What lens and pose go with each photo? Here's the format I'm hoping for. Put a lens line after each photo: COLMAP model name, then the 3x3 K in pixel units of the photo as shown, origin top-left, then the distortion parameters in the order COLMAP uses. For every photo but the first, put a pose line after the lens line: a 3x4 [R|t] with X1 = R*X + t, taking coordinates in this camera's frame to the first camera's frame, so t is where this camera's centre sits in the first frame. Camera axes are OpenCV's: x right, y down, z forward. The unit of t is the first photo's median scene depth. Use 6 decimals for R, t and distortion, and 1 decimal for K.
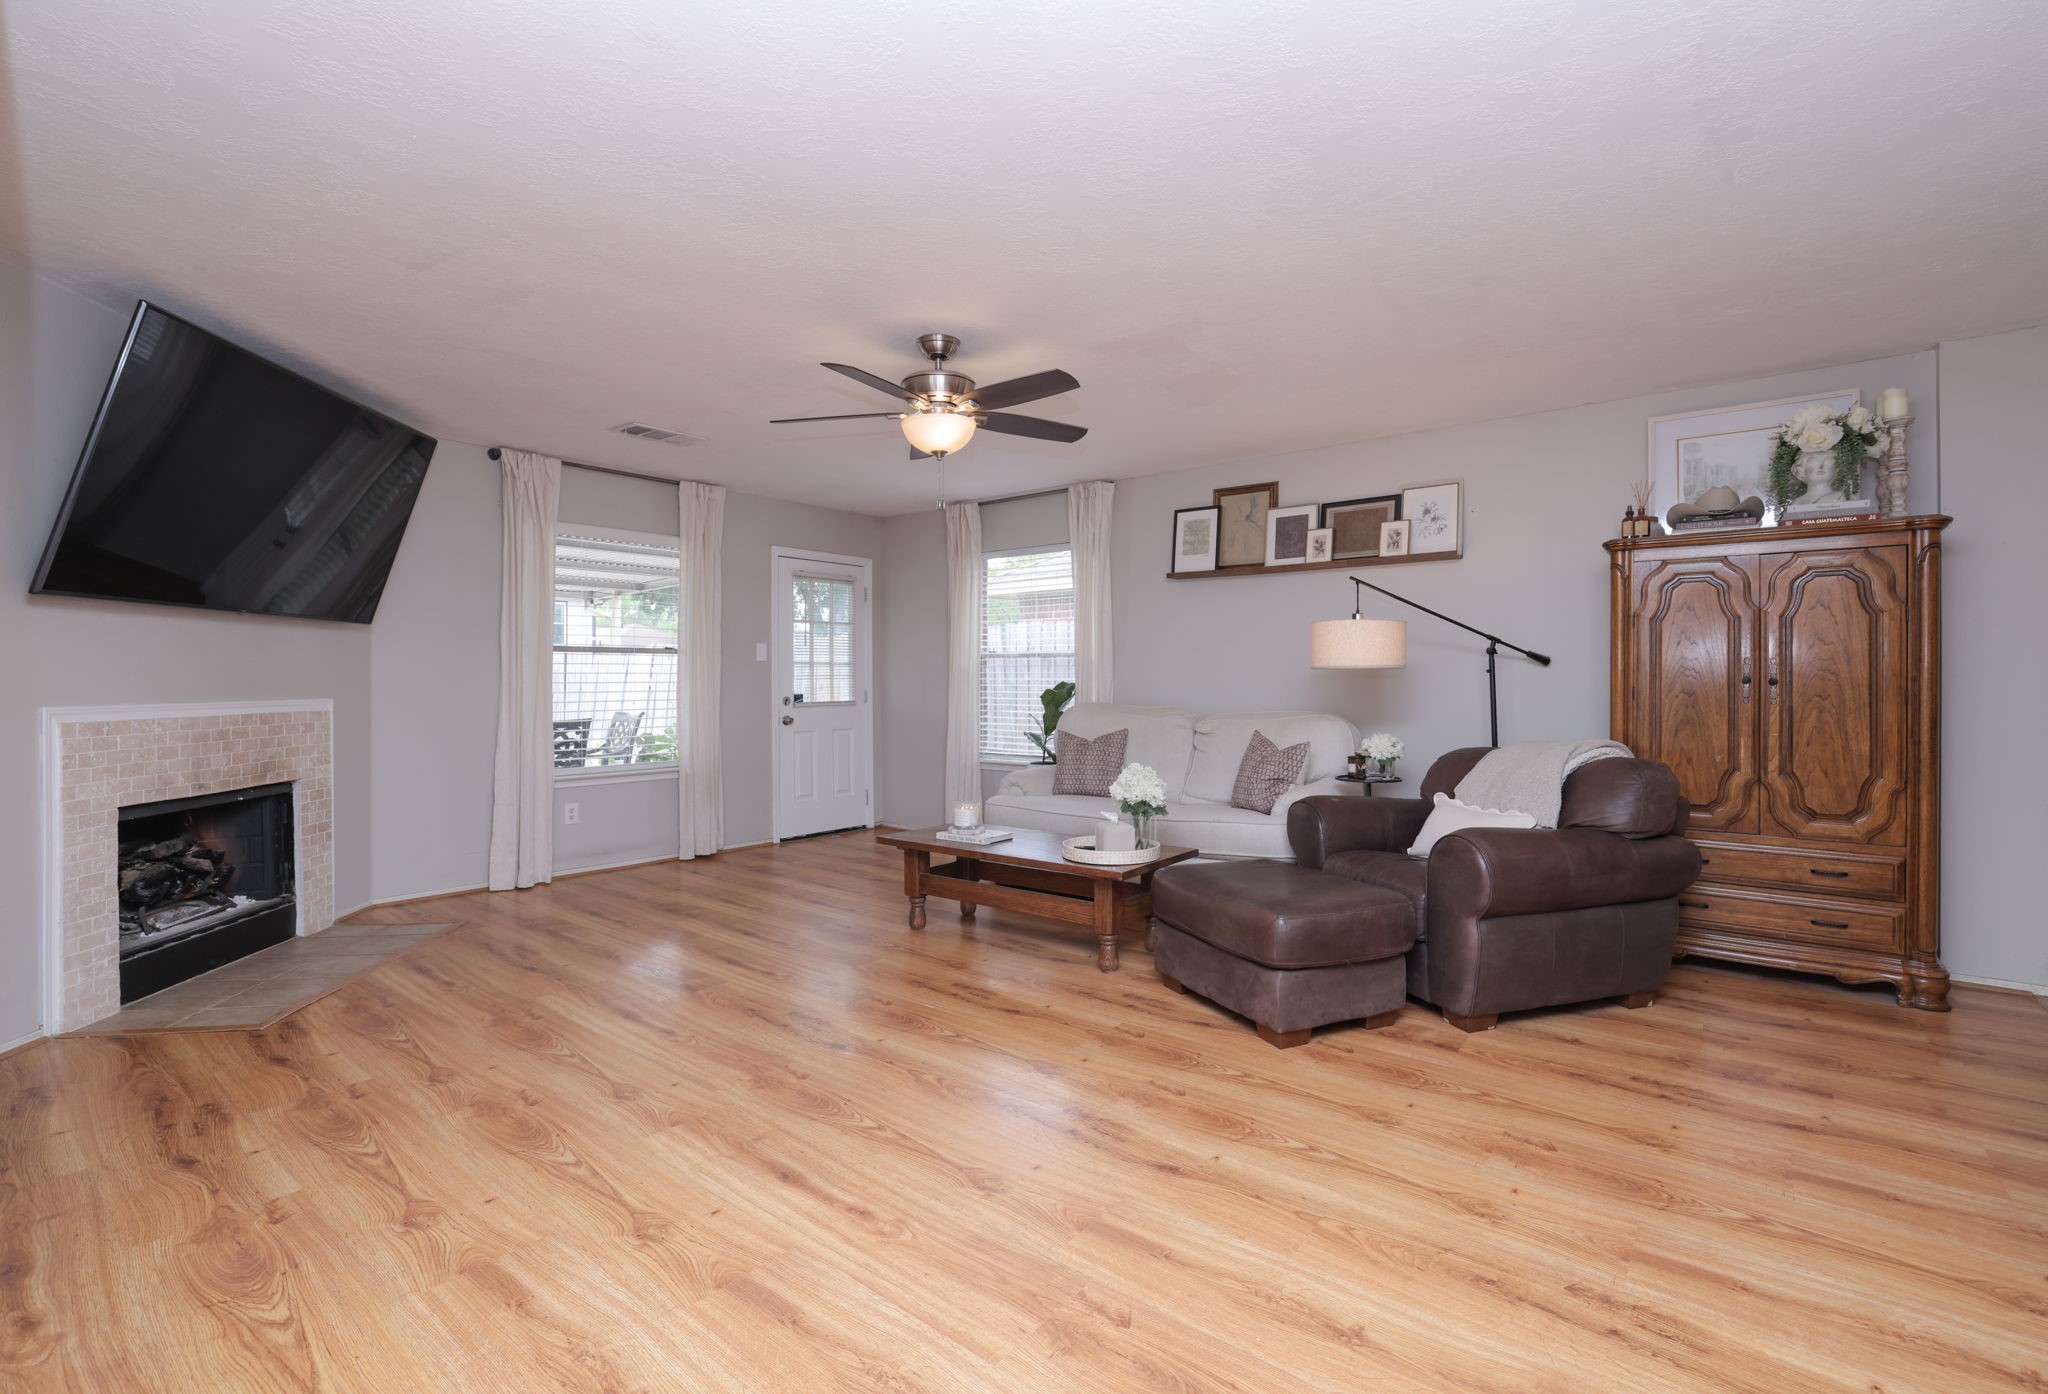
lens RADIAL K [[907.8, 0, 1034.0], [0, 907.8, 692.7], [0, 0, 1]] dist [-0.026013, 0.000503]
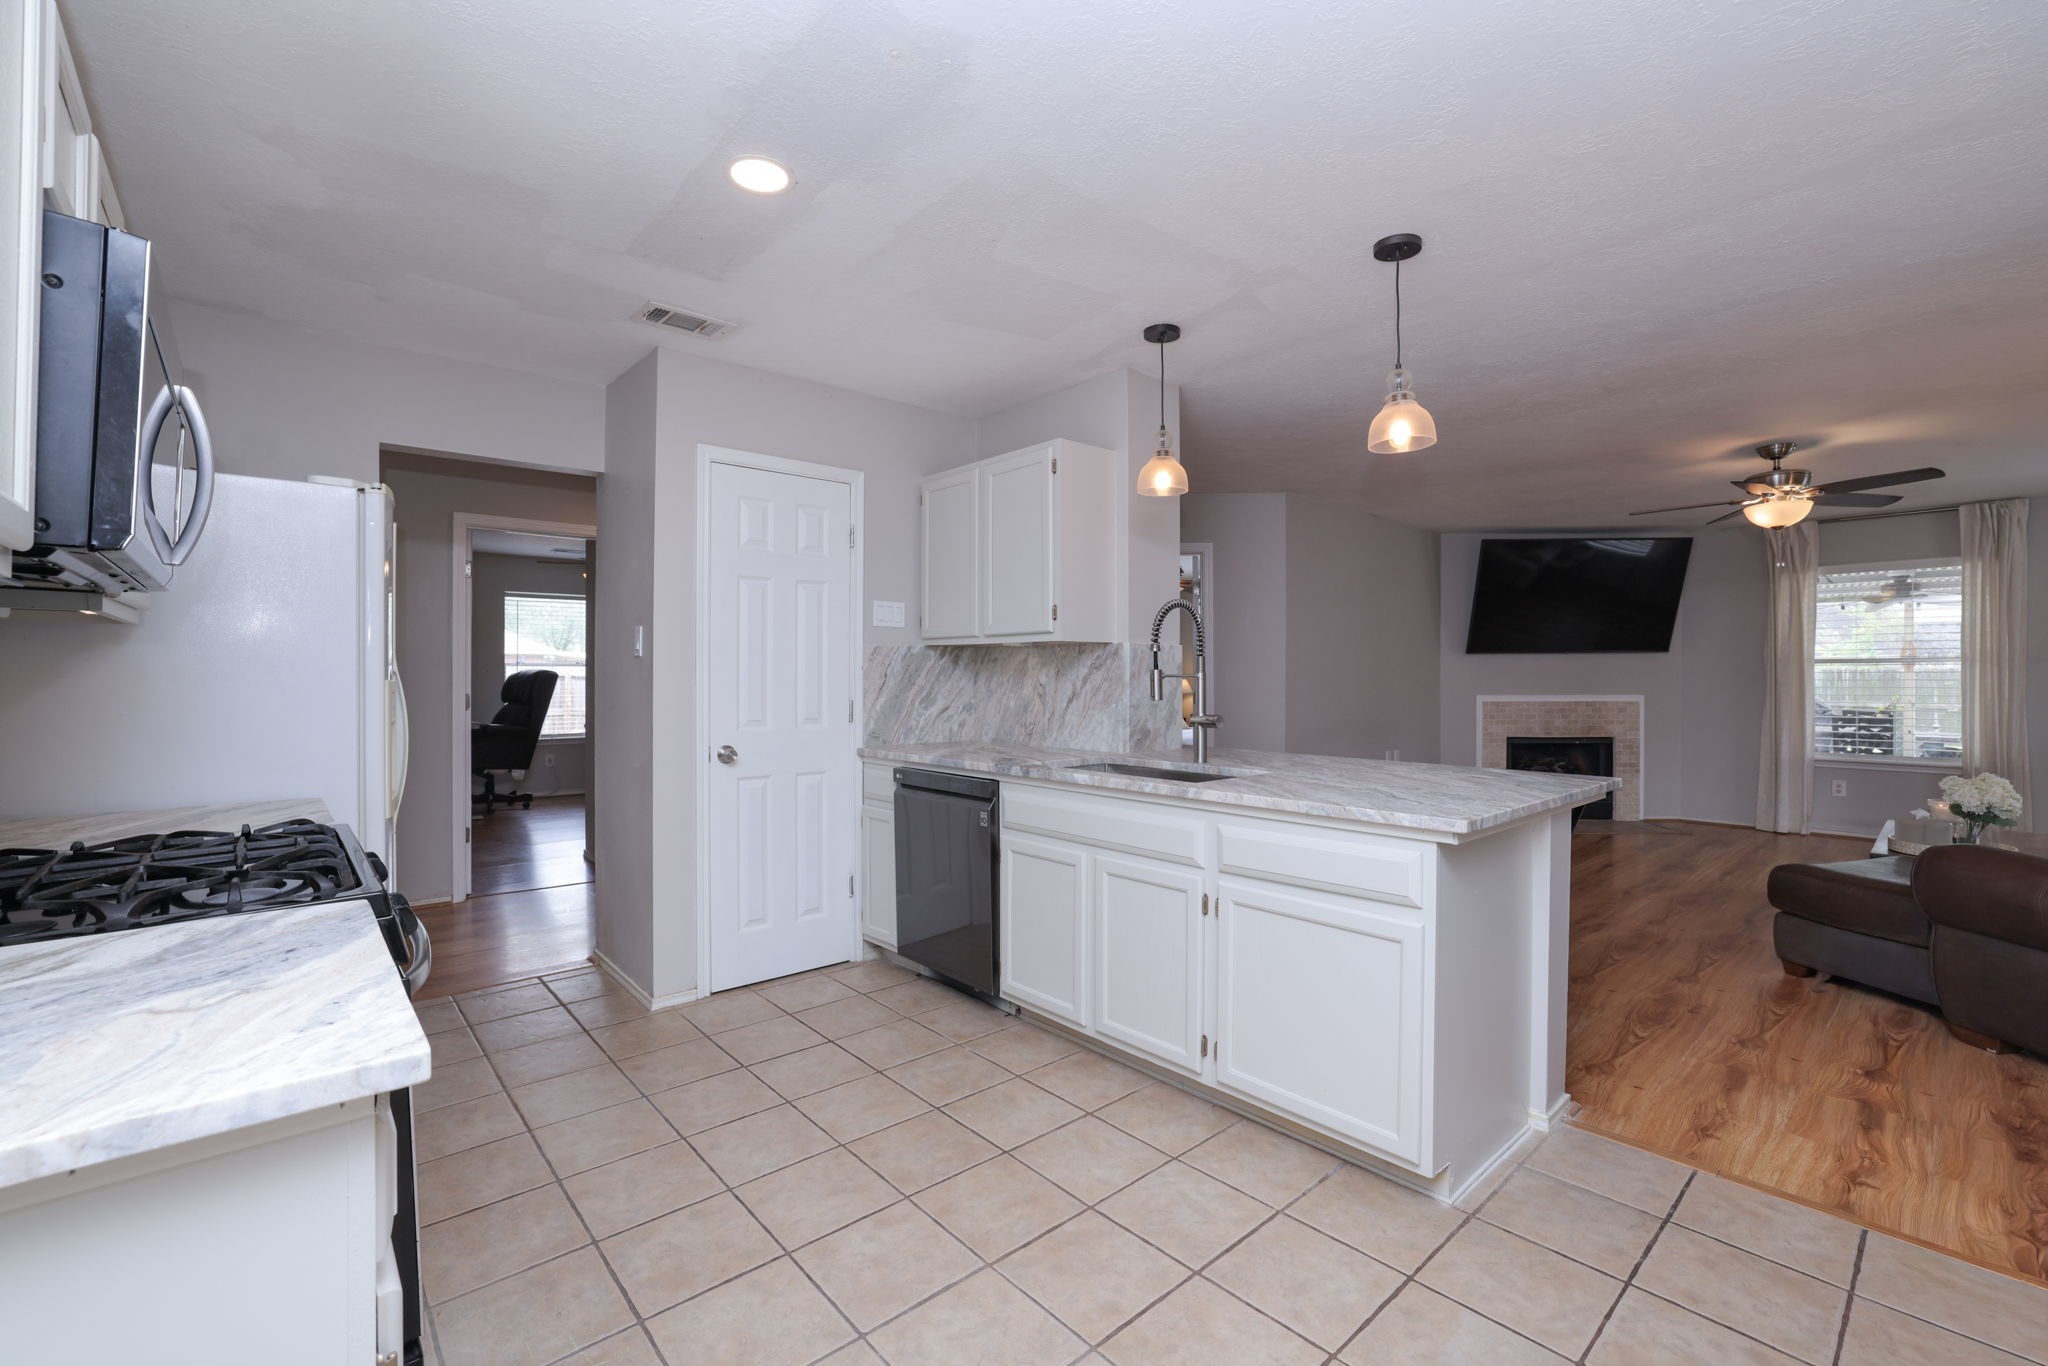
lens RADIAL K [[879.2, 0, 1025.1], [0, 879.2, 676.6], [0, 0, 1]] dist [-0.041327, 0.015244]
pose [[-0.174492, 0.000778, -0.984658, 1.389950], [-0.011712, 0.999927, 0.002865, -0.025218], [0.984589, 0.012033, -0.174470, 0.093909]]
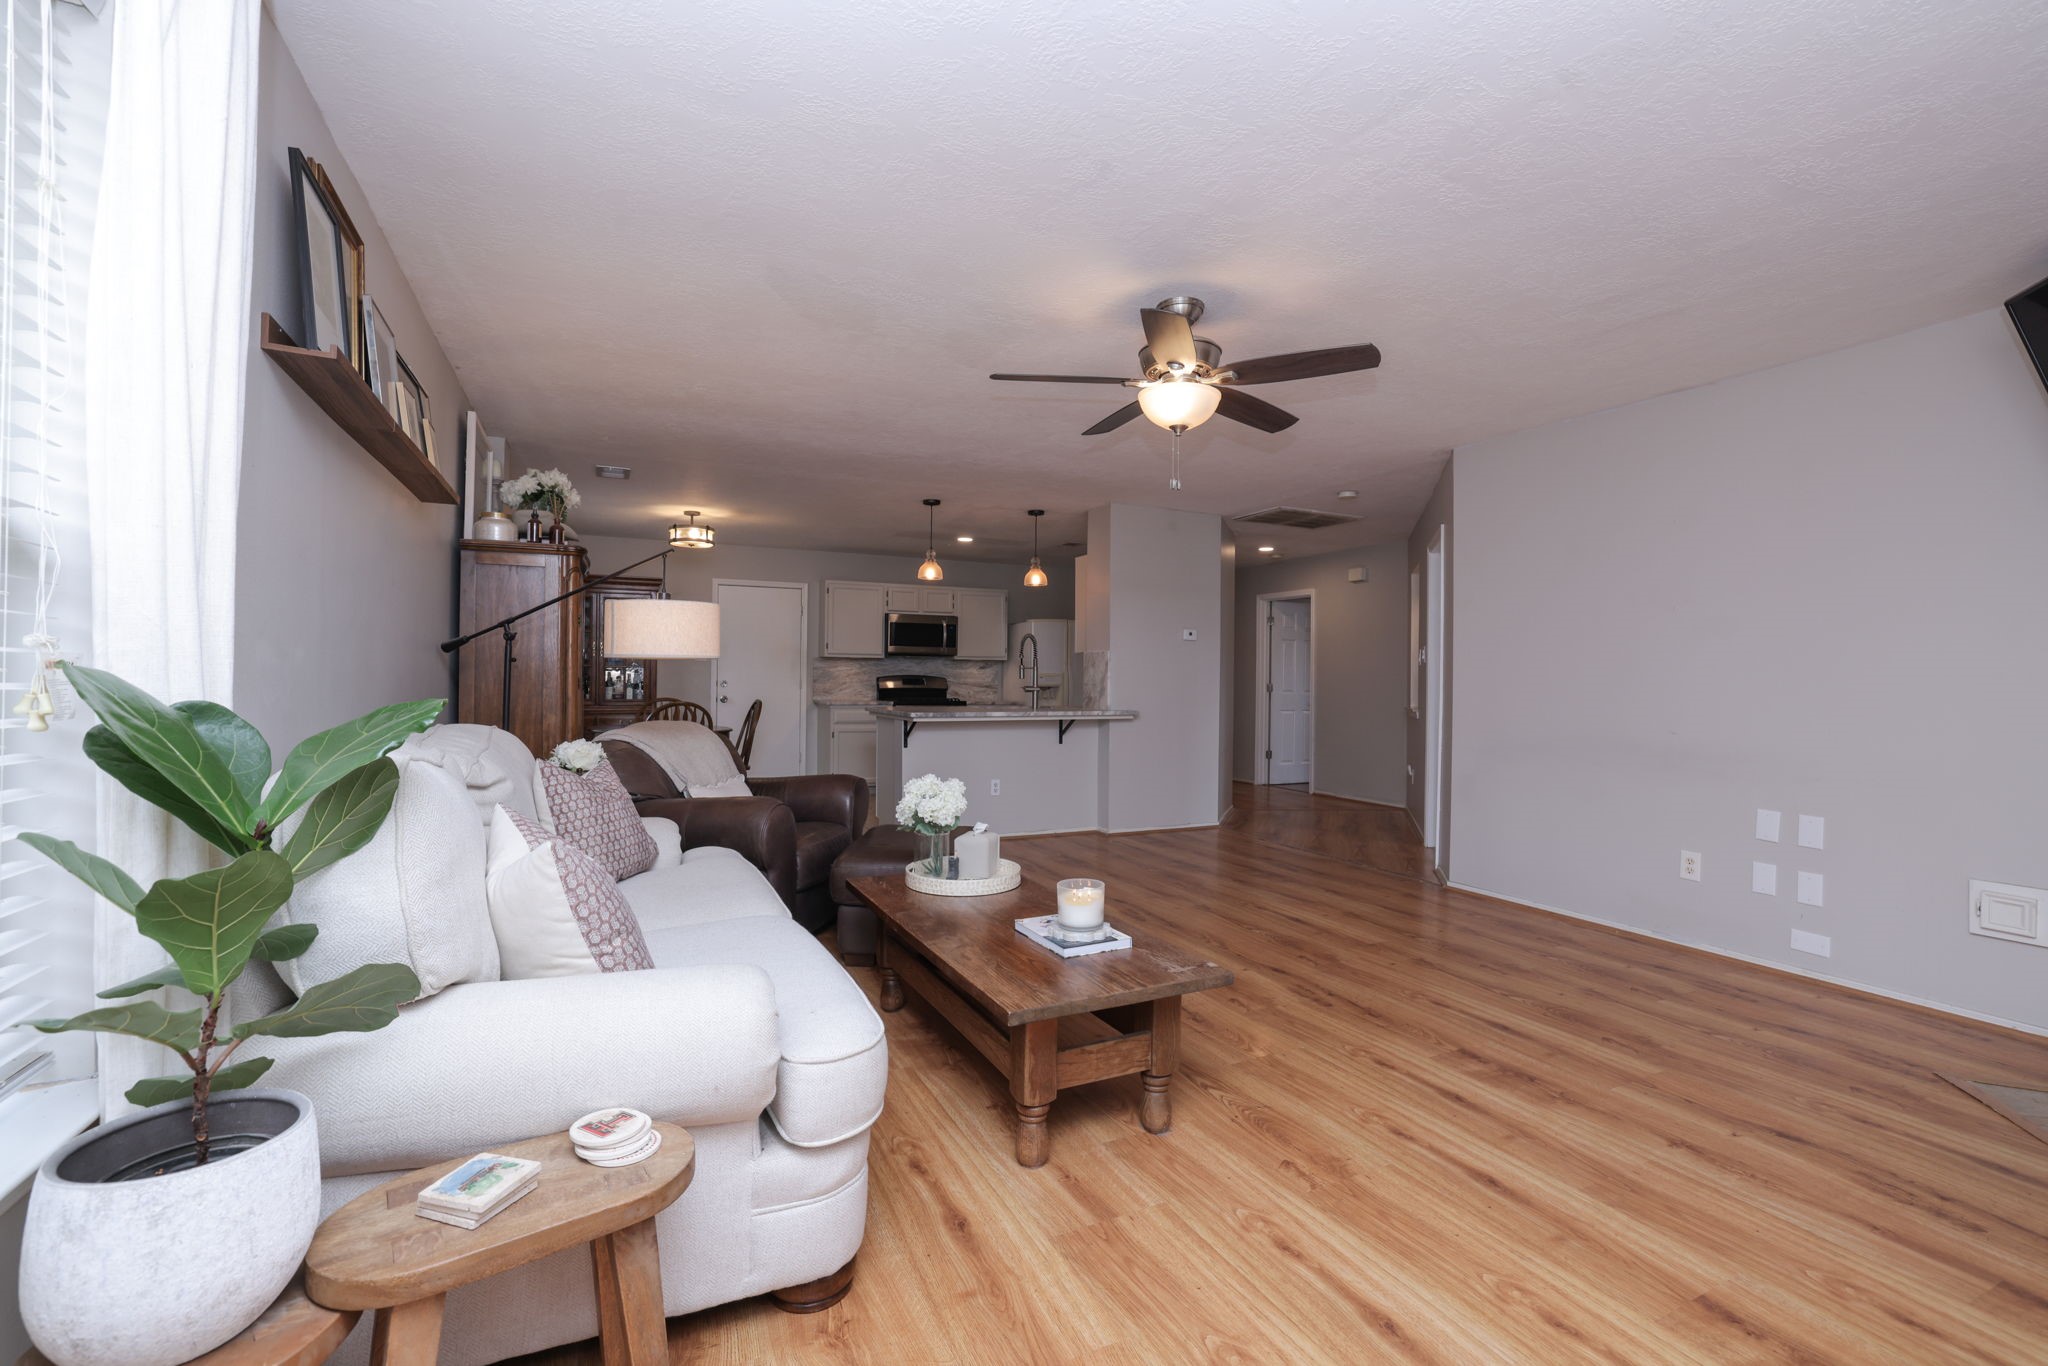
lens RADIAL K [[879.2, 0, 1025.1], [0, 879.2, 676.6], [0, 0, 1]] dist [-0.041327, 0.015244]
pose [[-0.897982, -0.008529, 0.439949, -0.354667], [-0.006054, 0.999957, 0.007027, -0.019942], [-0.439990, 0.003647, -0.897995, 1.848252]]
